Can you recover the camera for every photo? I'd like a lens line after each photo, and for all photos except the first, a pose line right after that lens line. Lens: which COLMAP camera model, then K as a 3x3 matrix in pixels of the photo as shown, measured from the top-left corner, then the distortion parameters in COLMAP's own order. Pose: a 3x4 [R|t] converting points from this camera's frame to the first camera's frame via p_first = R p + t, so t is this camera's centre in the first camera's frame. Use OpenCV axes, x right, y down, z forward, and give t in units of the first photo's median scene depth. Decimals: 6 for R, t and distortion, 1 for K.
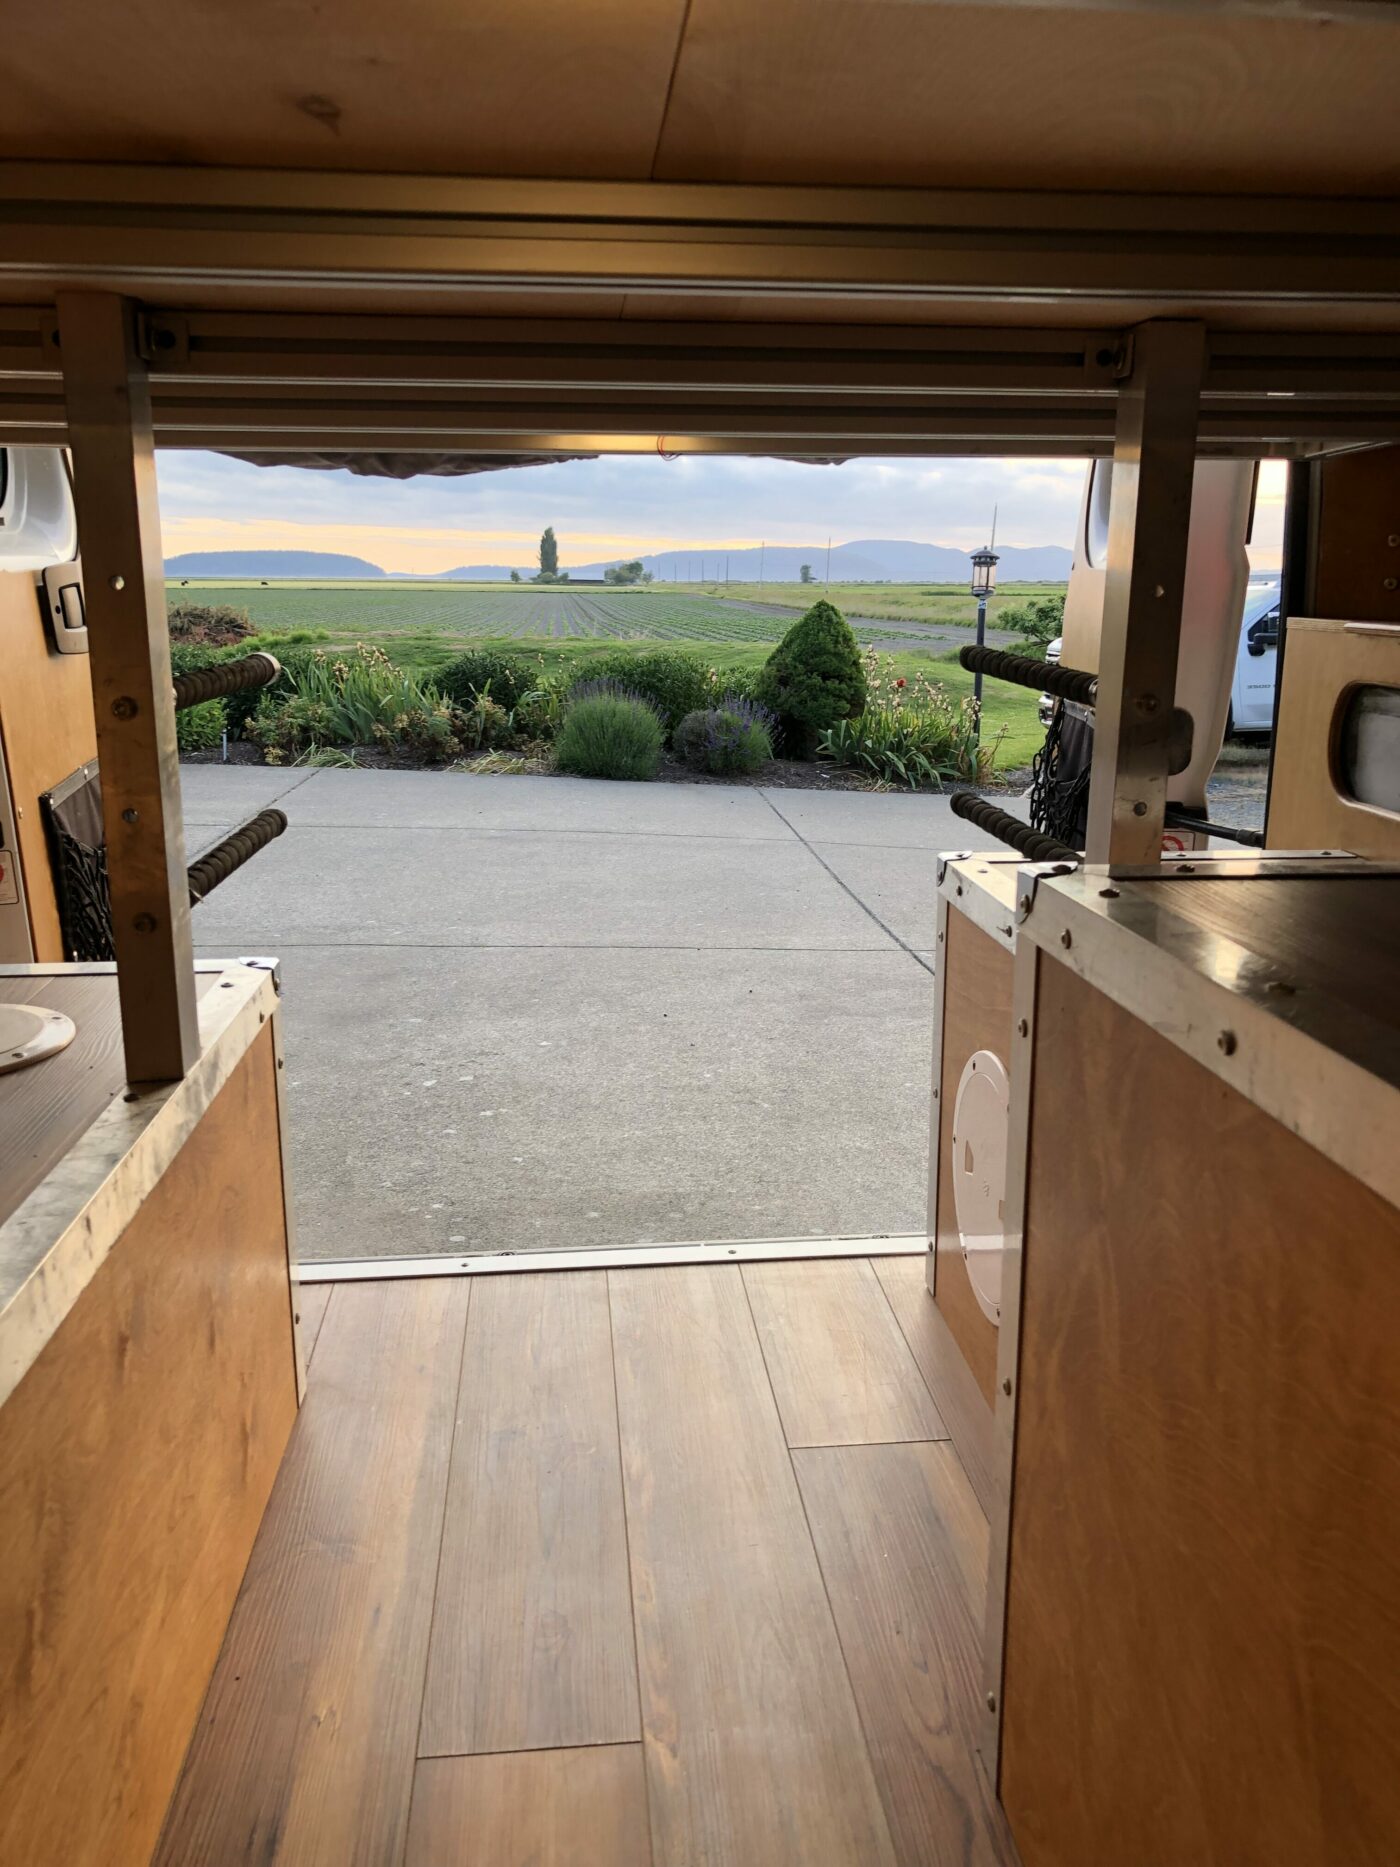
lens RADIAL K [[1567.4, 0, 723.5], [0, 1567.4, 982.4], [0, 0, 1]] dist [0.009432, -0.018043]
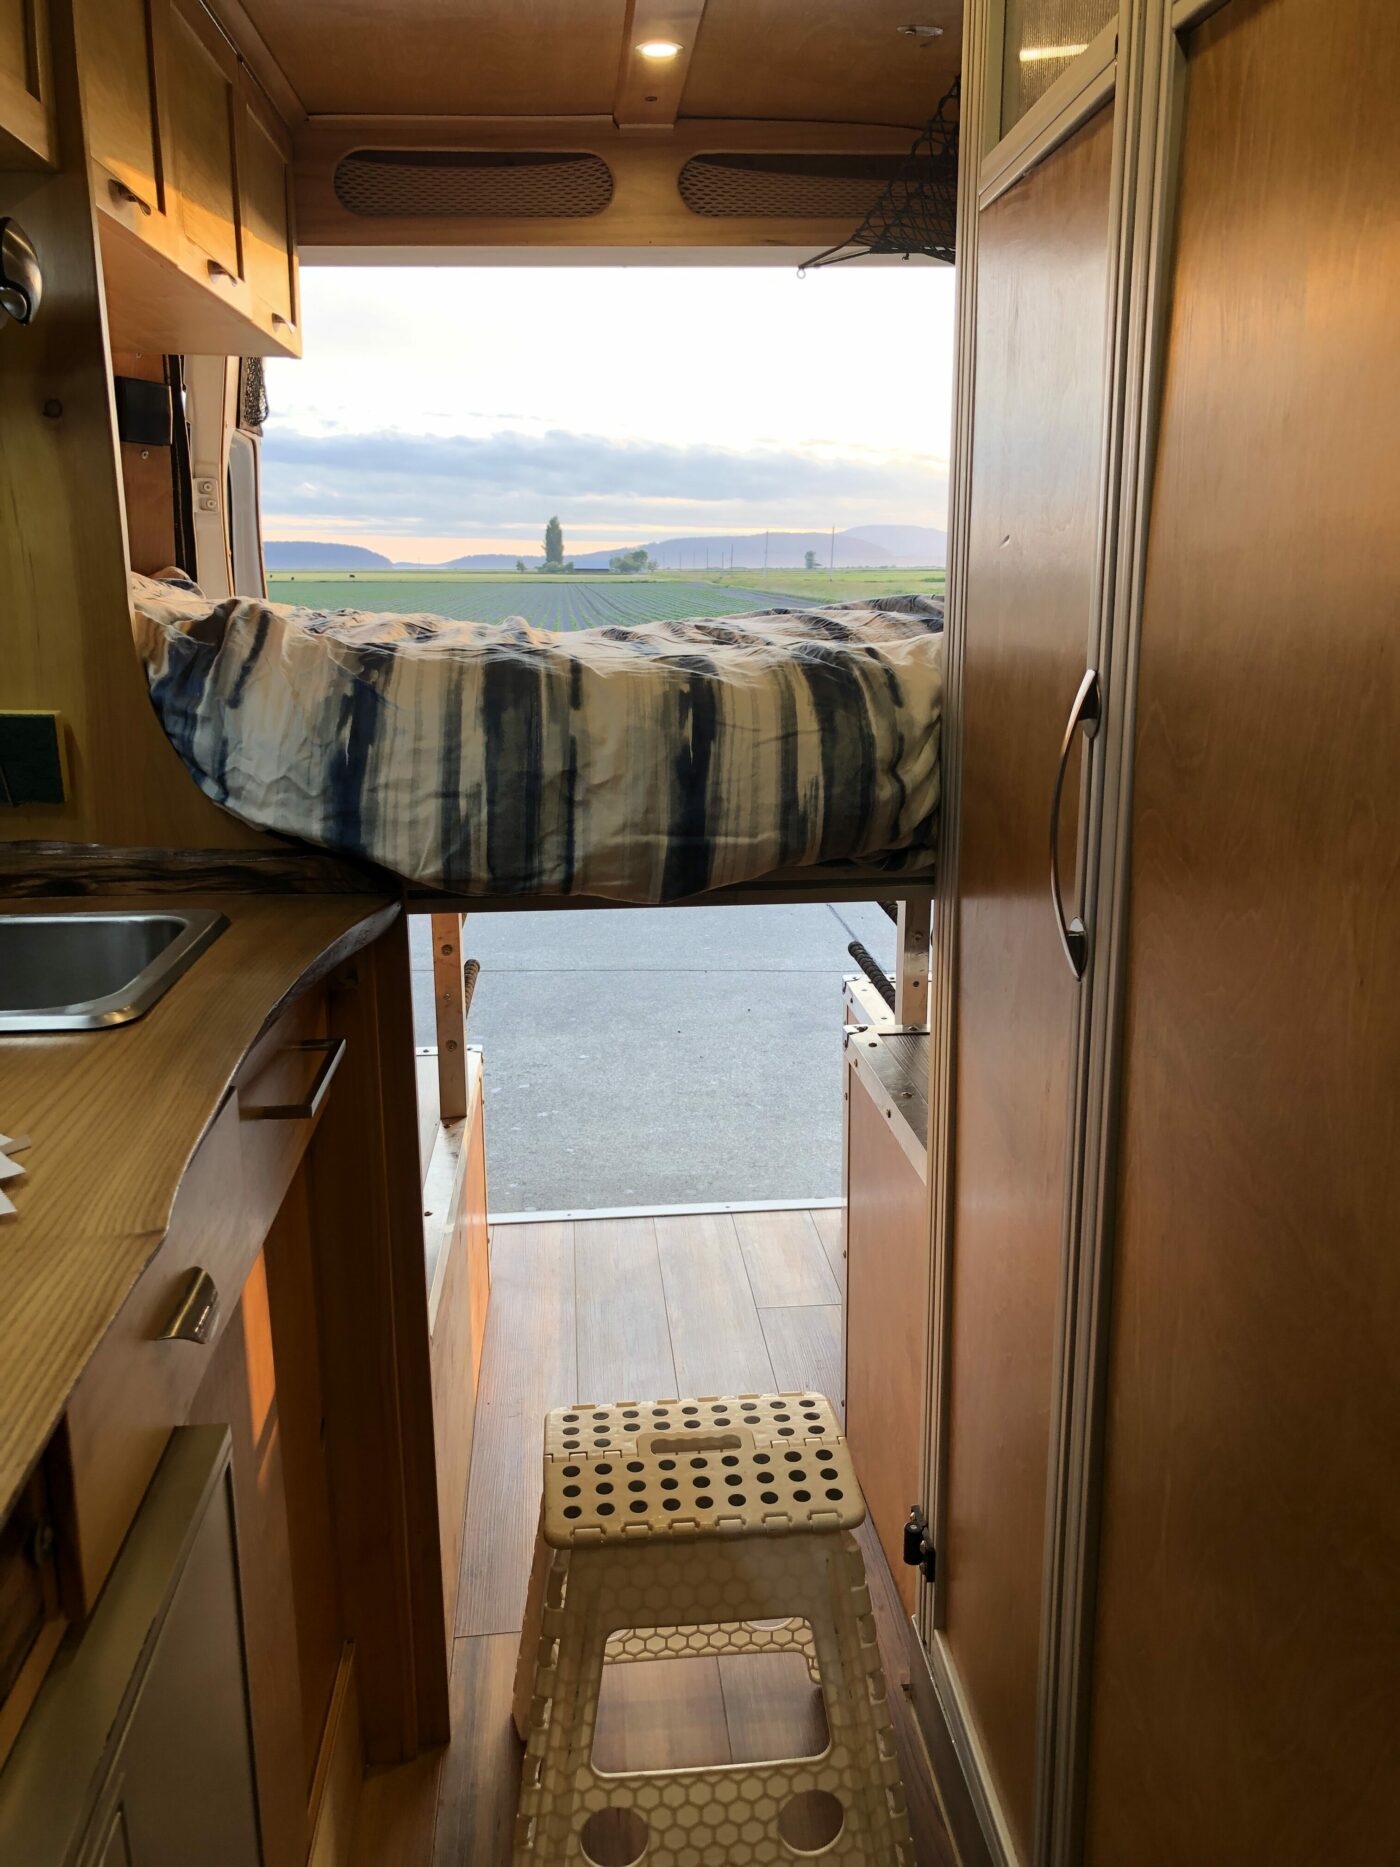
lens RADIAL K [[1567.4, 0, 692.7], [0, 1567.4, 936.2], [0, 0, 1]] dist [0.009432, -0.018043]
pose [[0.999690, -0.006391, -0.024066, 0.004667], [0.005887, 0.999763, -0.020979, -0.037700], [0.024194, 0.020831, 0.999490, -0.310811]]
